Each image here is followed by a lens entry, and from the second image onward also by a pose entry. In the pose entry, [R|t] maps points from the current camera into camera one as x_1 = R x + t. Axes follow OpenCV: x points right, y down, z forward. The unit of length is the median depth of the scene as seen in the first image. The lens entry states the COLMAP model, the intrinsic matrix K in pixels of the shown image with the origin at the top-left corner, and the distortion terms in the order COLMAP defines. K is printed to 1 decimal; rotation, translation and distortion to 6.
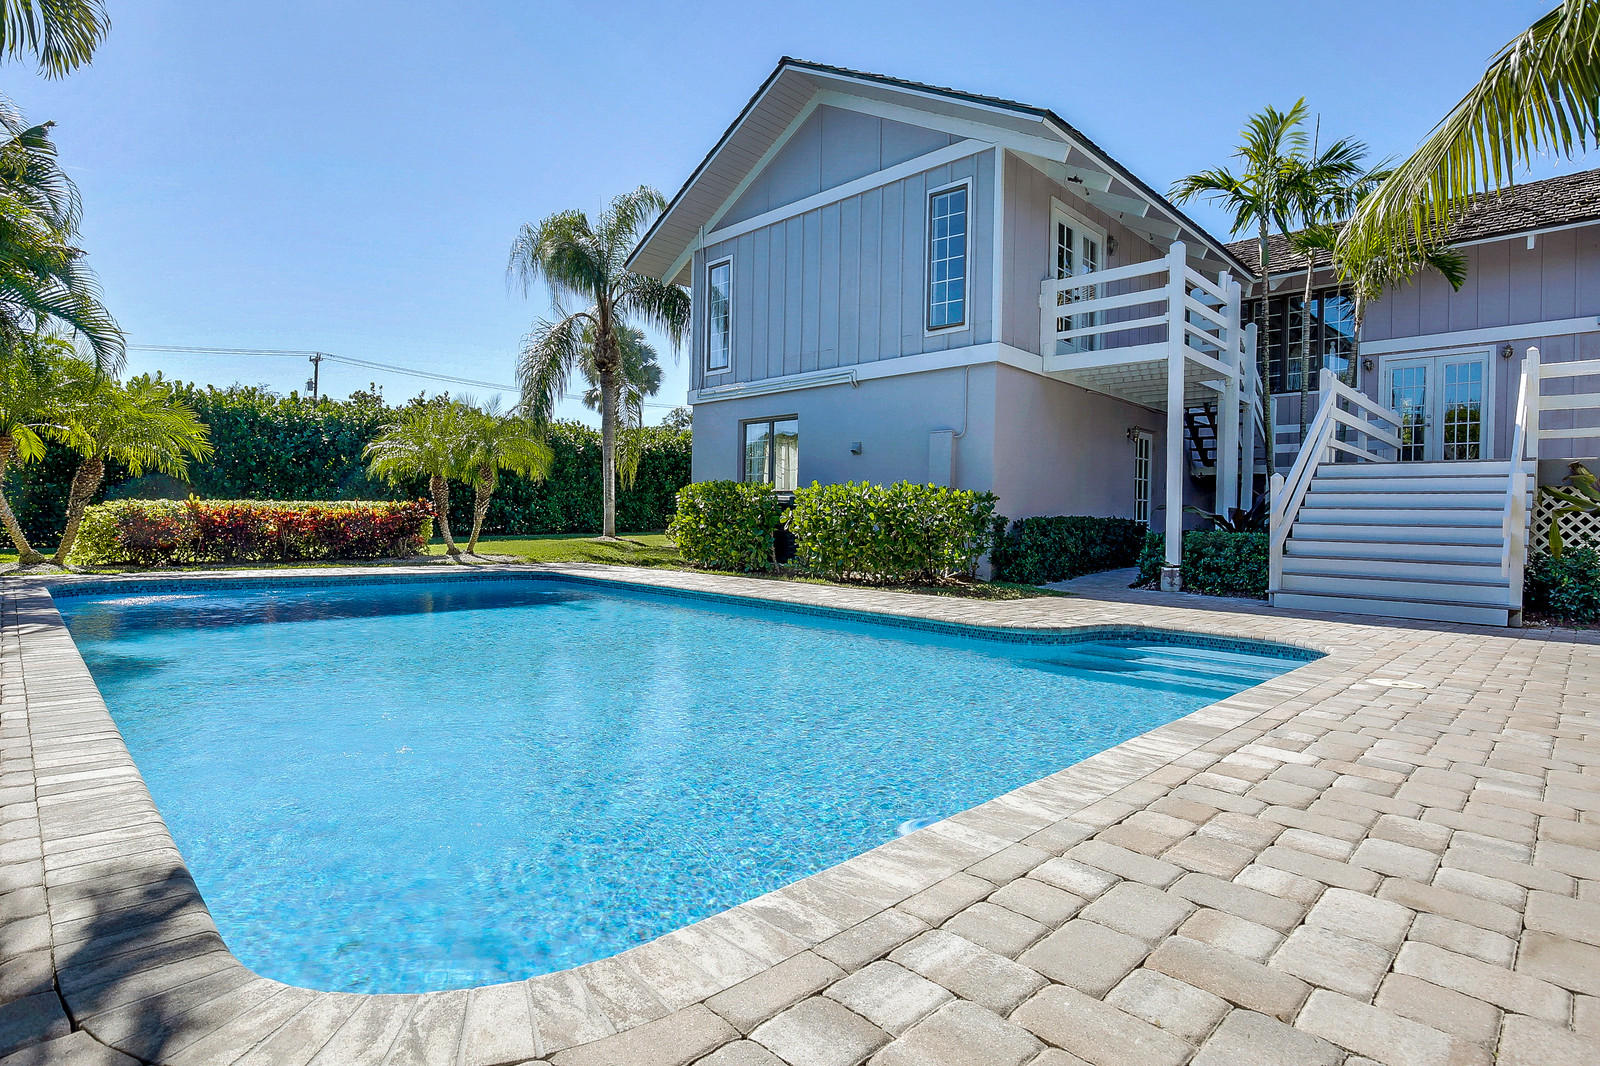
lens RADIAL K [[764.1, 0, 800.0], [0, 764.1, 533.0], [0, 0, 1]] dist [-0.003592, -0.000273]
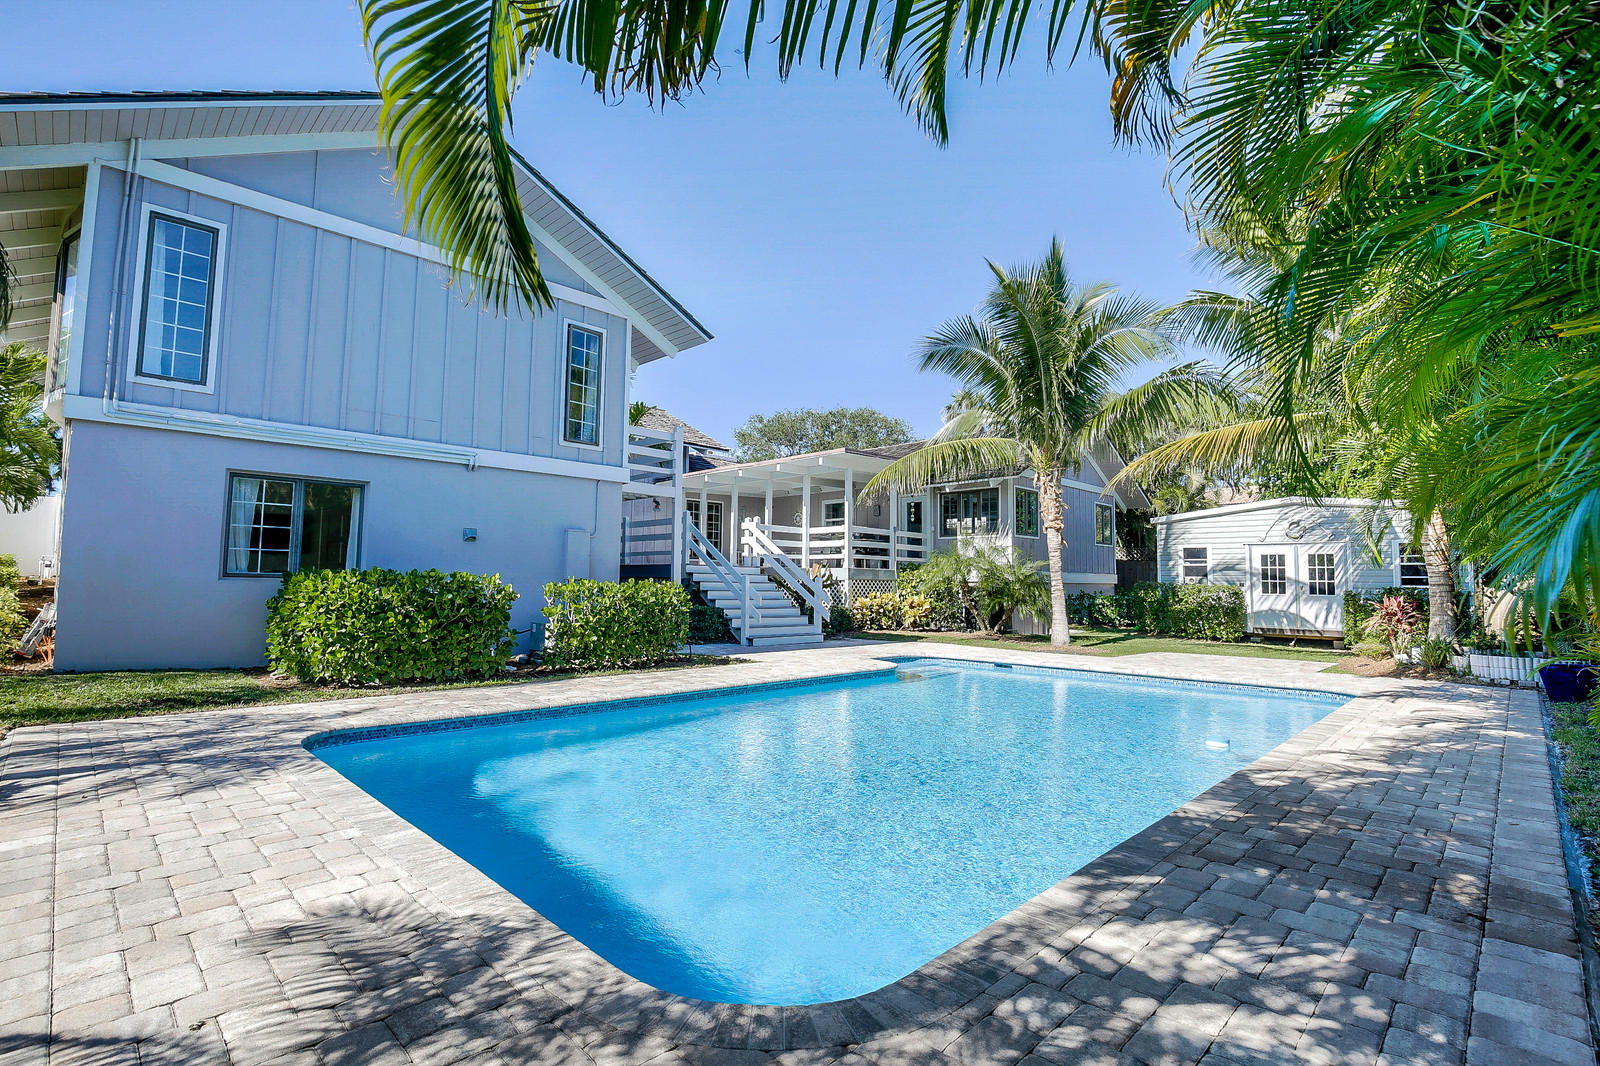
lens RADIAL K [[764.1, 0, 800.0], [0, 764.1, 533.0], [0, 0, 1]] dist [-0.003592, -0.000273]
pose [[0.030482, 0.045222, 0.998512, -0.902748], [0.011039, 0.998900, -0.045576, -0.069542], [-0.999474, 0.012412, 0.029950, 0.593735]]
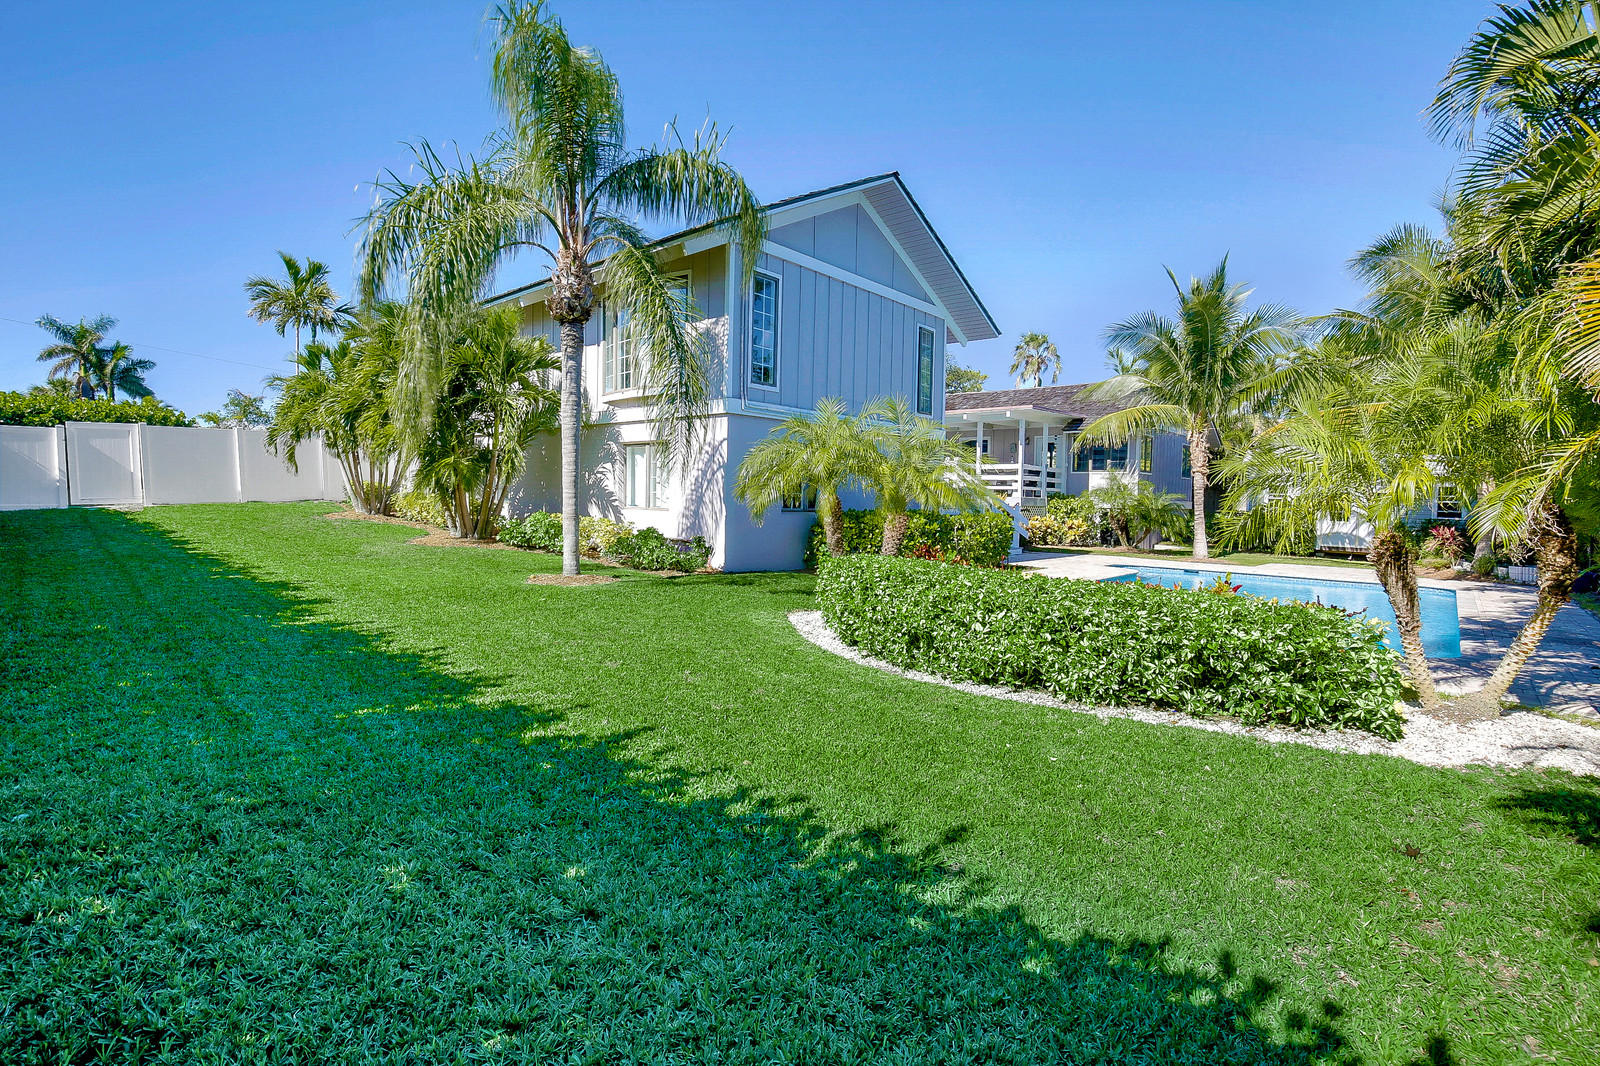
lens RADIAL K [[764.1, 0, 800.0], [0, 764.1, 533.0], [0, 0, 1]] dist [-0.003592, -0.000273]
pose [[-0.034573, -0.072252, 0.996787, -1.376958], [-0.003010, 0.997386, 0.072191, -0.122750], [-0.999398, -0.000505, -0.034701, 1.252543]]
